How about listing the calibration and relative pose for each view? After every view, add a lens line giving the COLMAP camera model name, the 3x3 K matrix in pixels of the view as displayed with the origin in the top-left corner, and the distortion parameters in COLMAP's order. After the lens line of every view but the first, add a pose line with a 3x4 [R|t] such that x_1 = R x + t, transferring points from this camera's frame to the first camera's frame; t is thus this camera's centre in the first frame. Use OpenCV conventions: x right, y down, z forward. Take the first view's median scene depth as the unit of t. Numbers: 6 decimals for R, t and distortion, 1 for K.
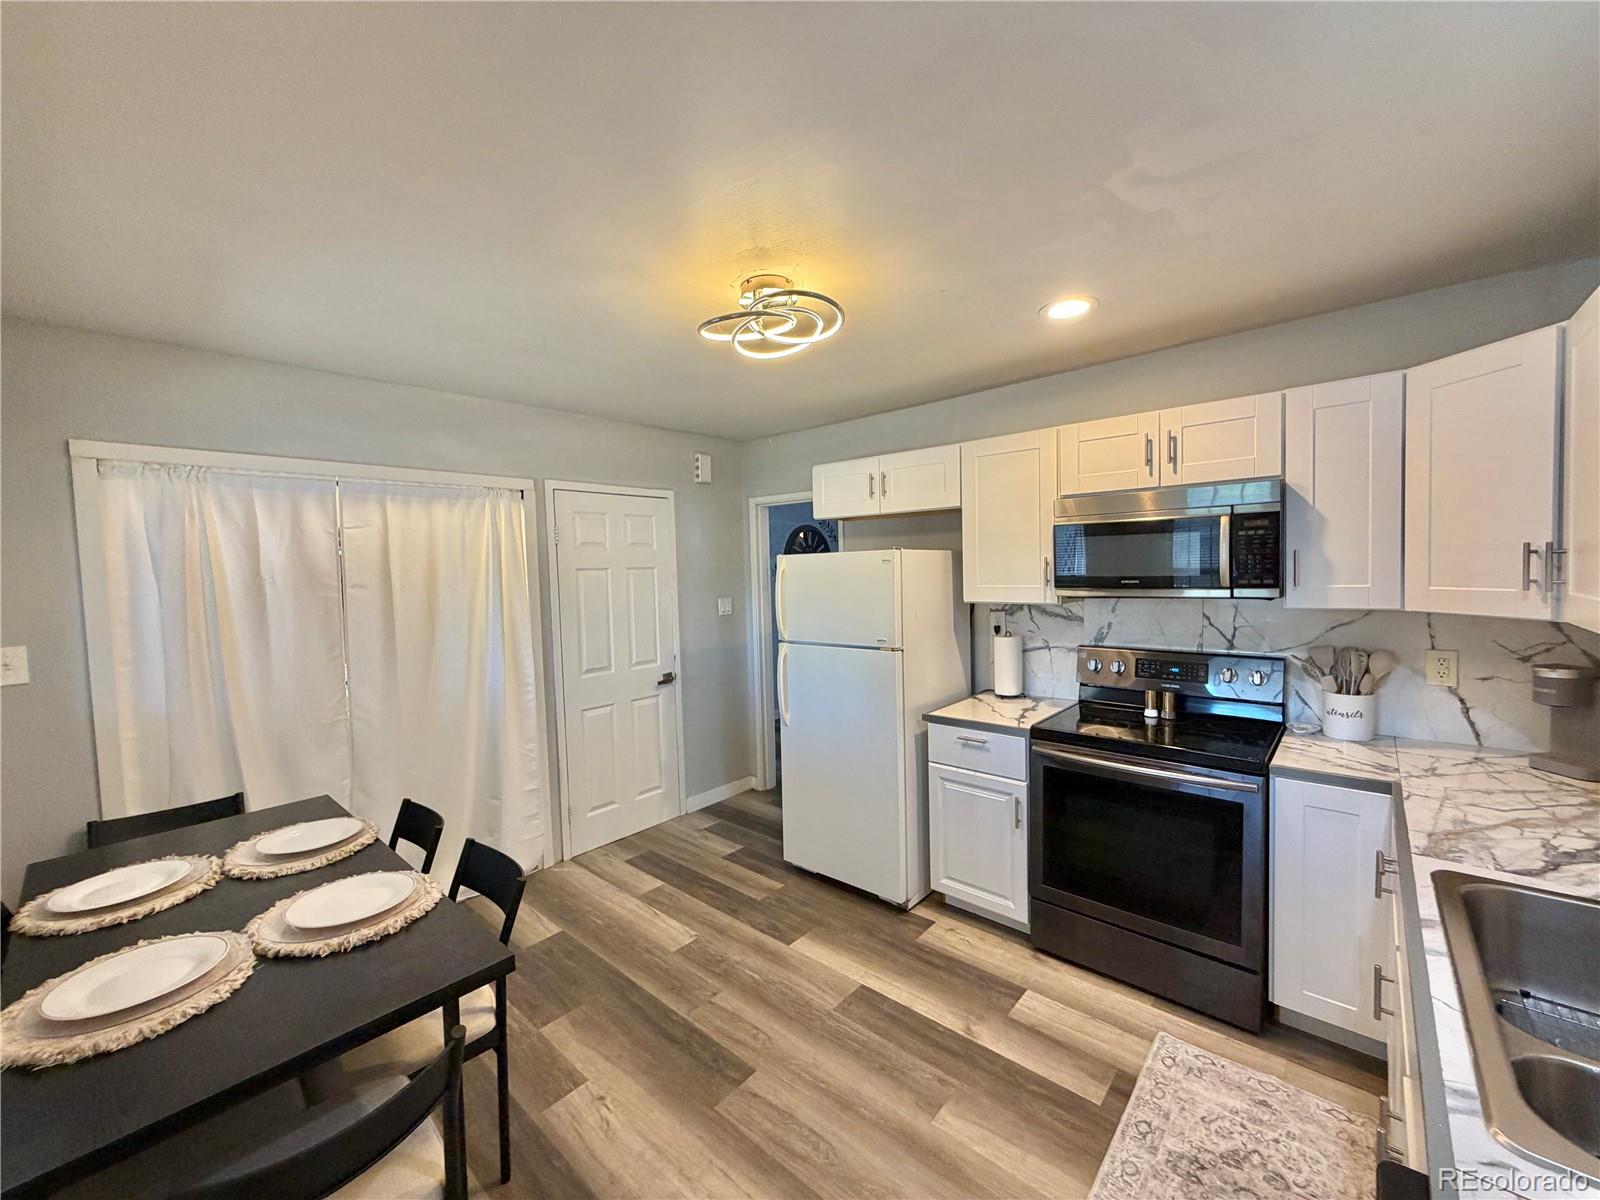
lens RADIAL K [[637.8, 0, 796.3], [0, 637.8, 598.9], [0, 0, 1]] dist [0.003699, -0.000127]
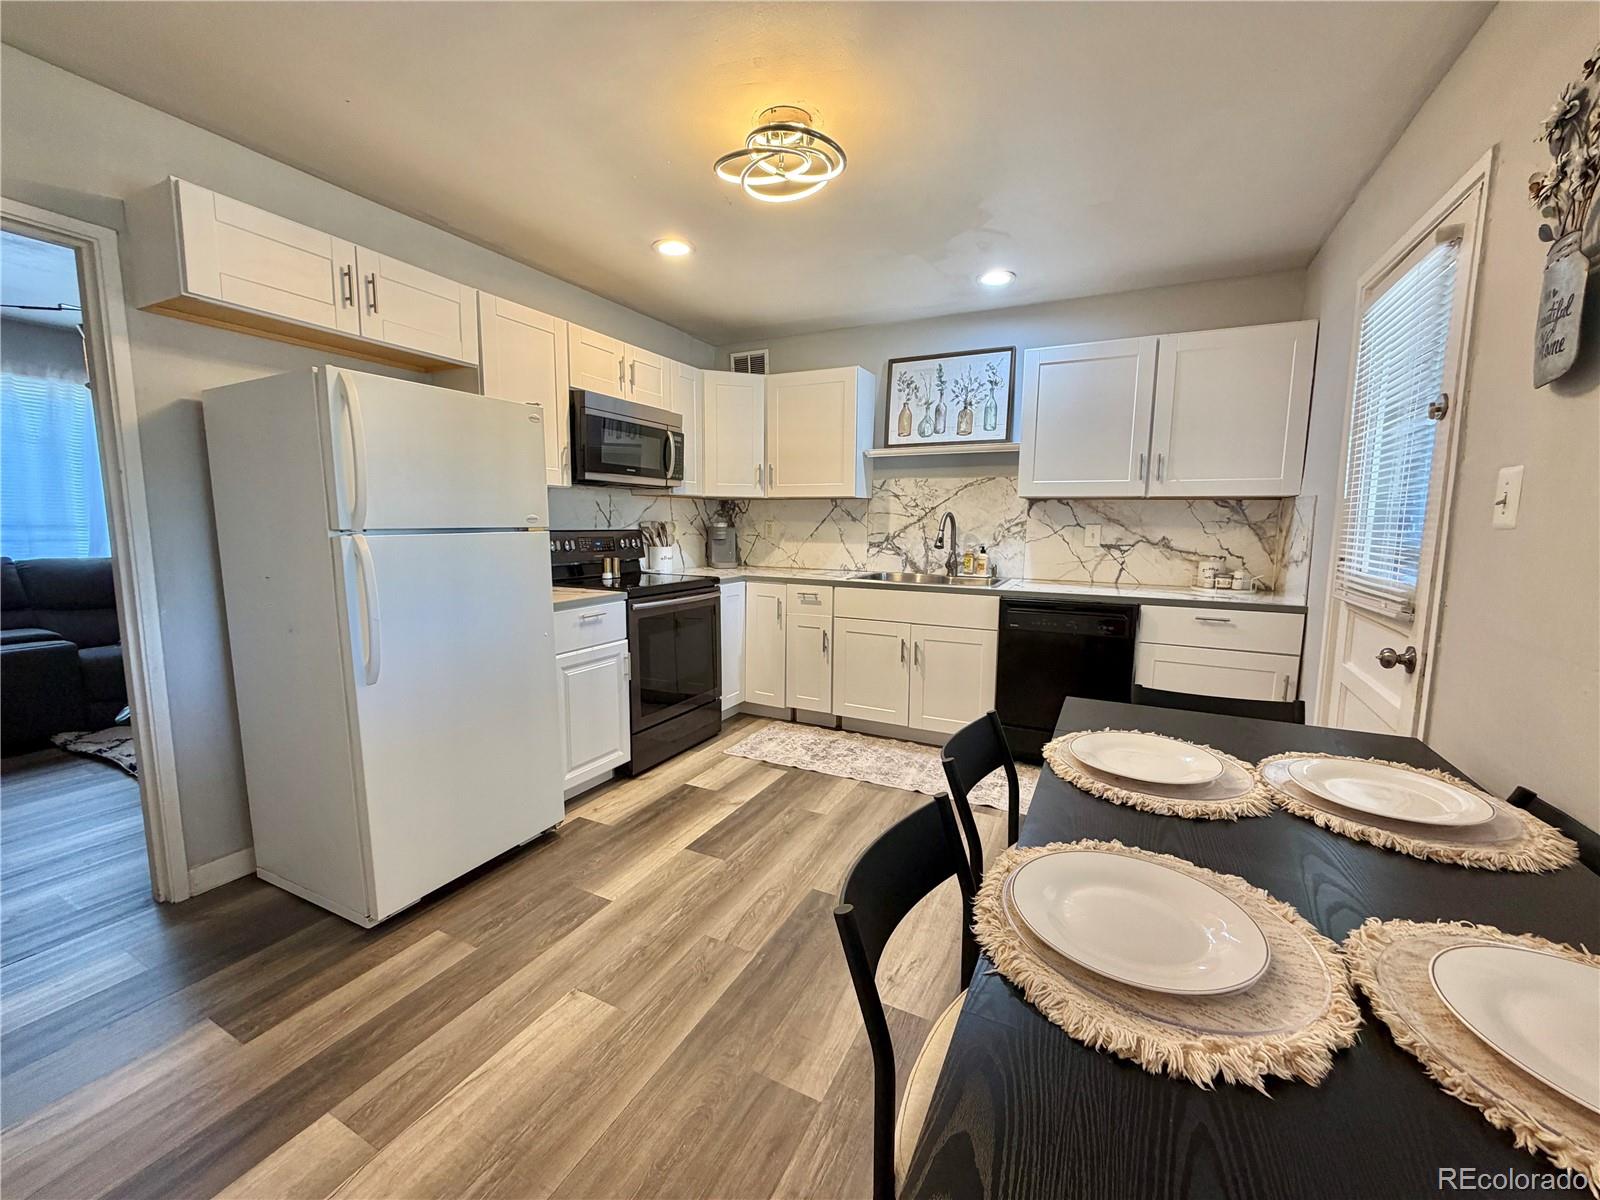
lens RADIAL K [[637.8, 0, 798.7], [0, 637.8, 595.1], [0, 0, 1]] dist [0.003699, -0.000127]
pose [[-0.255067, -0.090169, 0.962710, -0.819546], [0.046869, 0.993319, 0.105454, 0.102333], [-0.965787, 0.072019, -0.249137, 0.982457]]
